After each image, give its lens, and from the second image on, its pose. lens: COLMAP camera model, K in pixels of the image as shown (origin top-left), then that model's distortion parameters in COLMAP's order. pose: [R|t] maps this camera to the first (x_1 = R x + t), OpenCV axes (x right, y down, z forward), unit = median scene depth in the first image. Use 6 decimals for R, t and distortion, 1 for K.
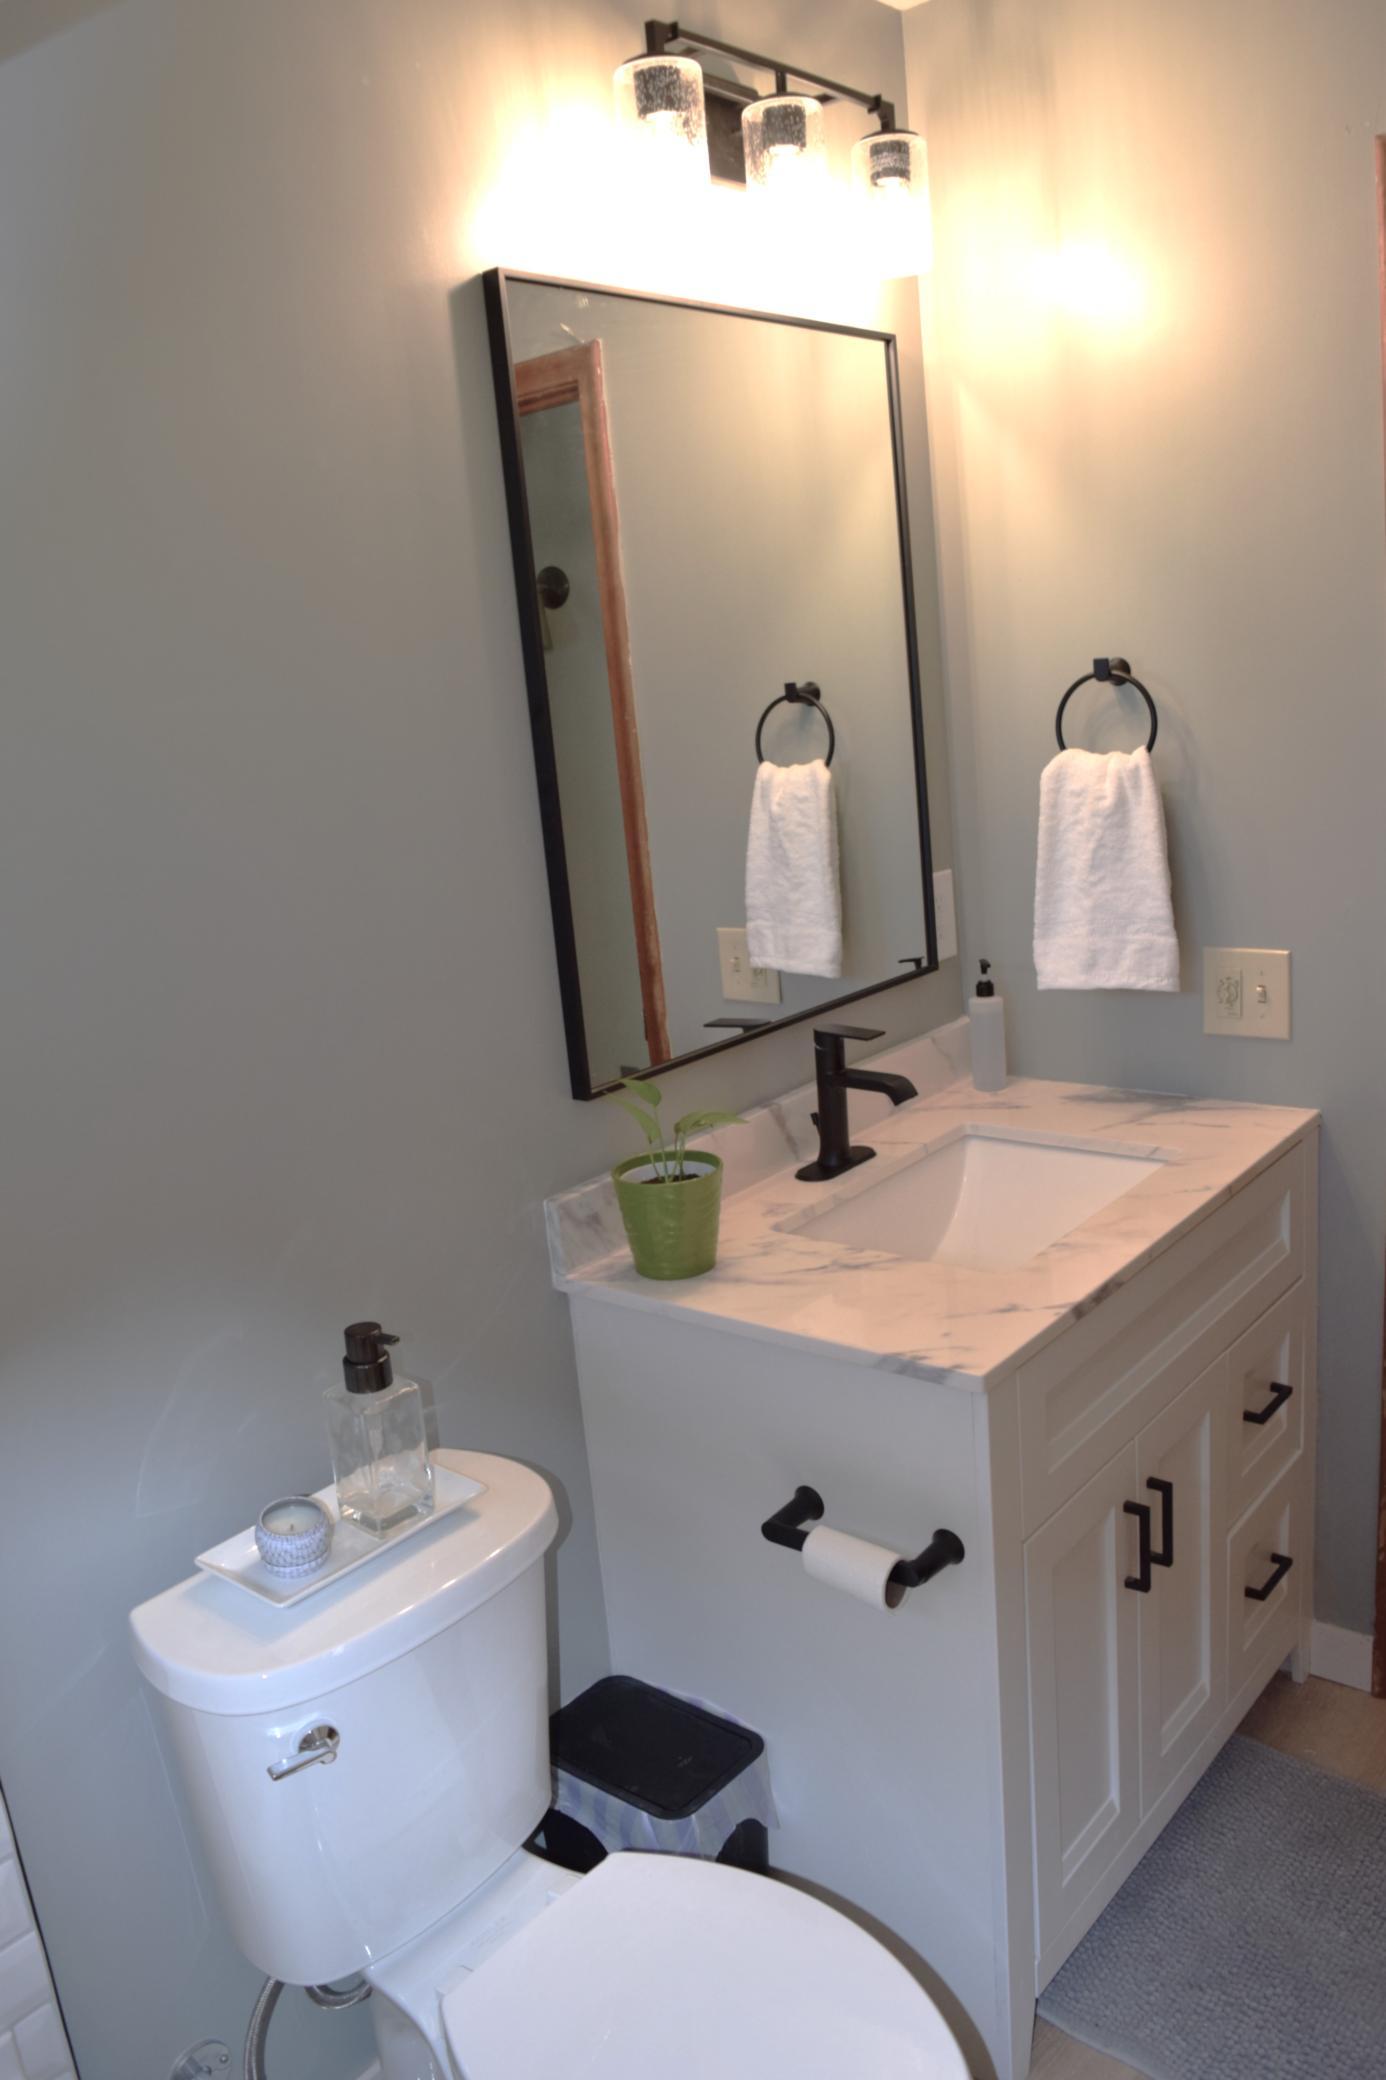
lens RADIAL K [[1607.5, 0, 693.3], [0, 1607.5, 1042.2], [0, 0, 1]] dist [-0.068409, -0.005616]
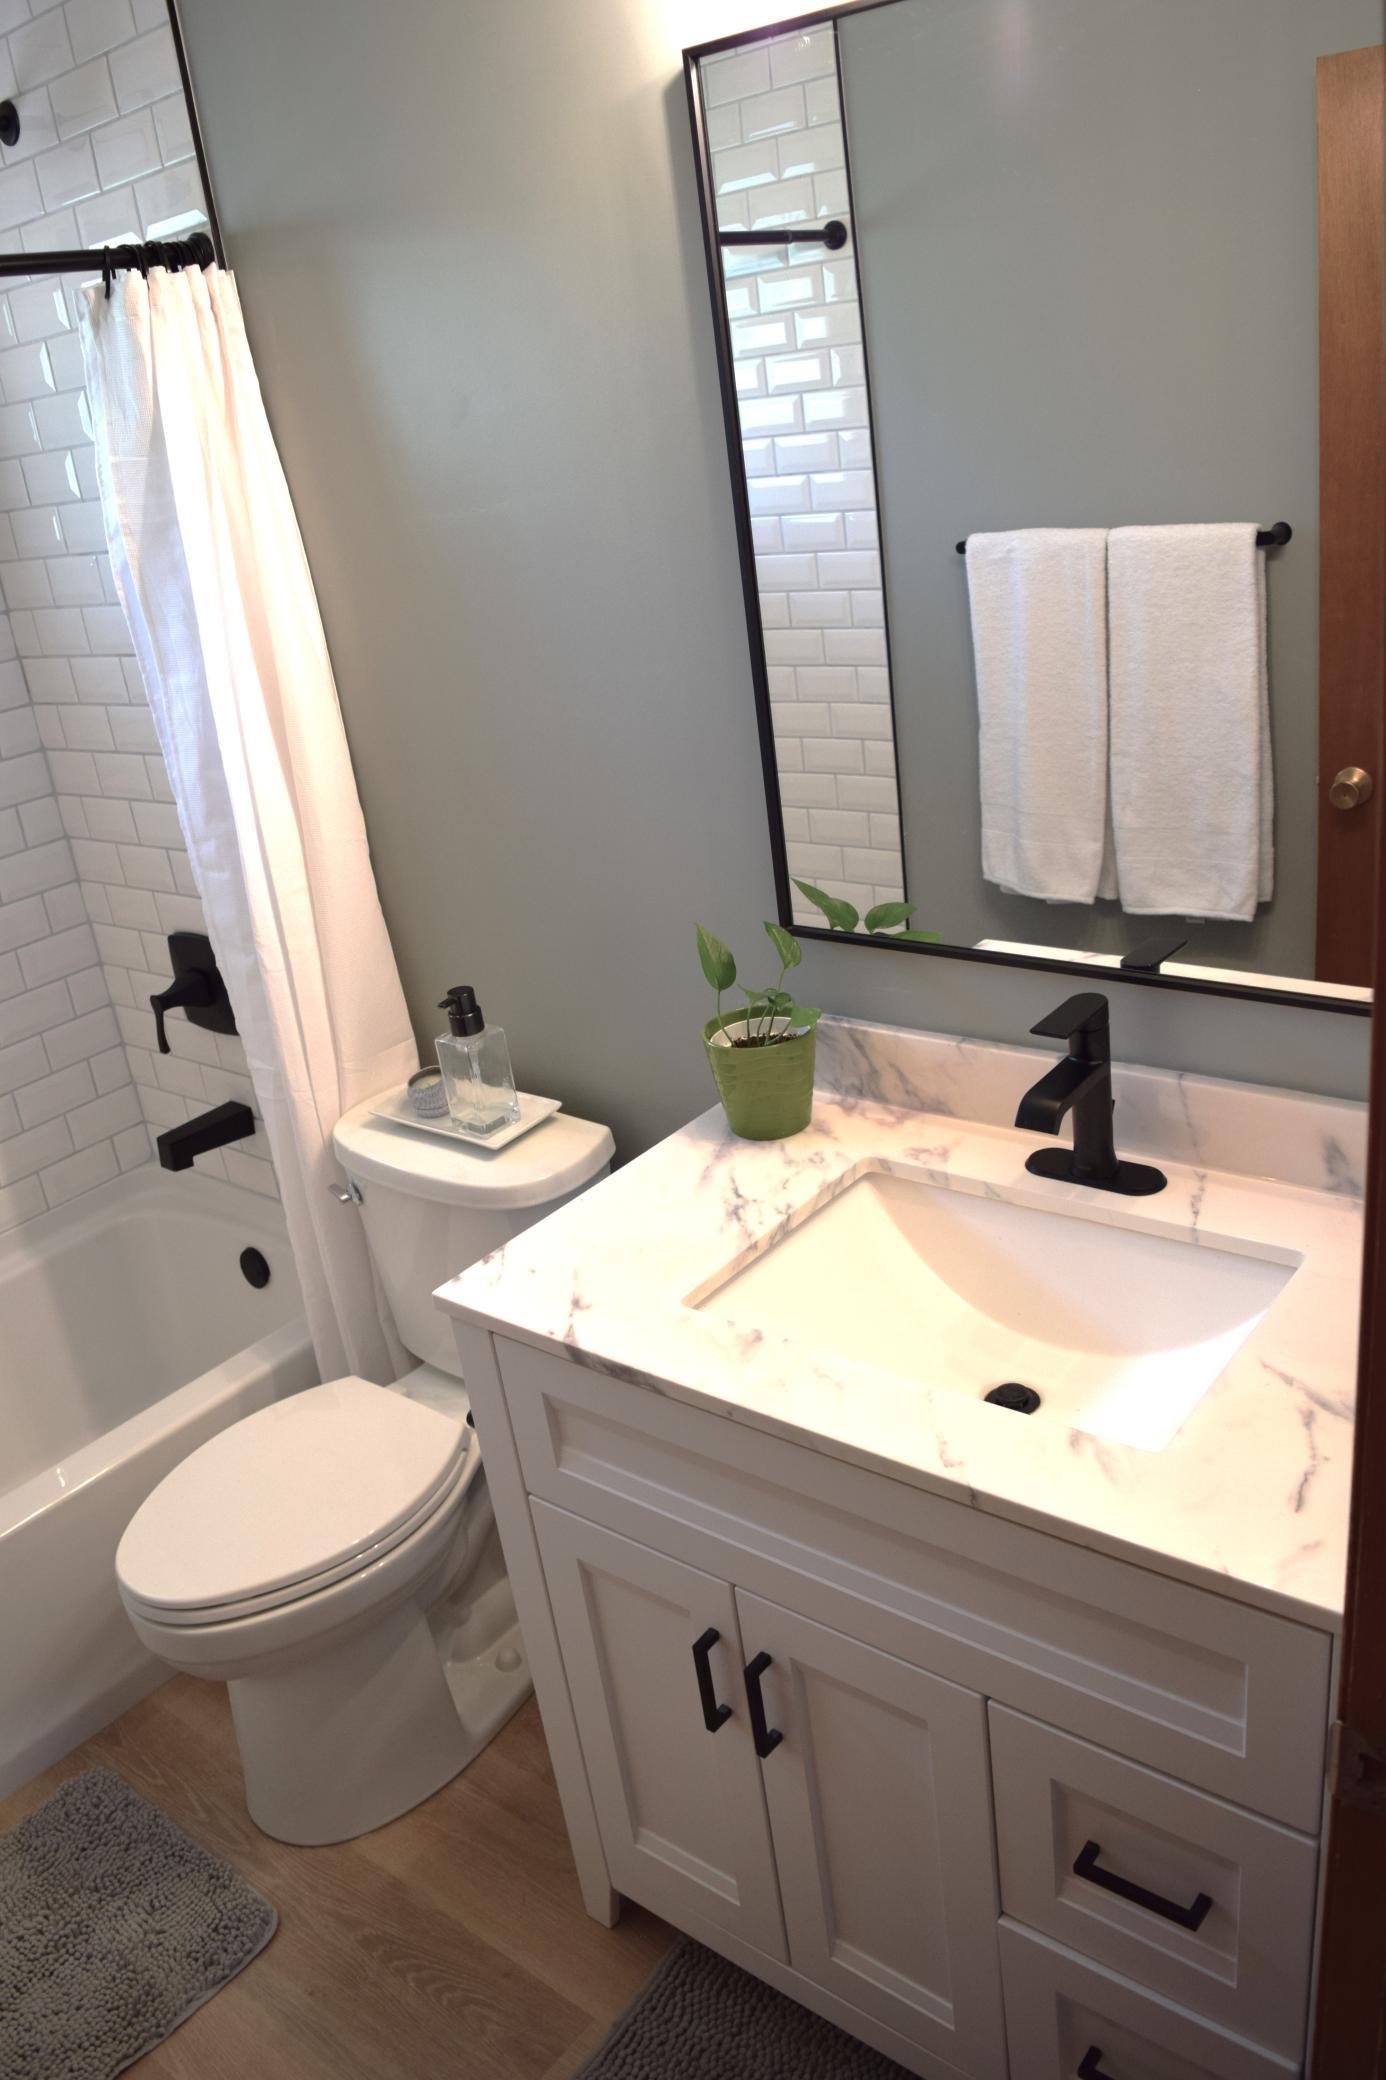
lens RADIAL K [[1607.5, 0, 692.0], [0, 1607.5, 1038.3], [0, 0, 1]] dist [-0.068409, -0.005616]
pose [[0.009169, 0.454314, -0.890794, 0.828976], [-0.100201, 0.886766, 0.451228, -0.341119], [0.994925, 0.085121, 0.053654, 0.874683]]
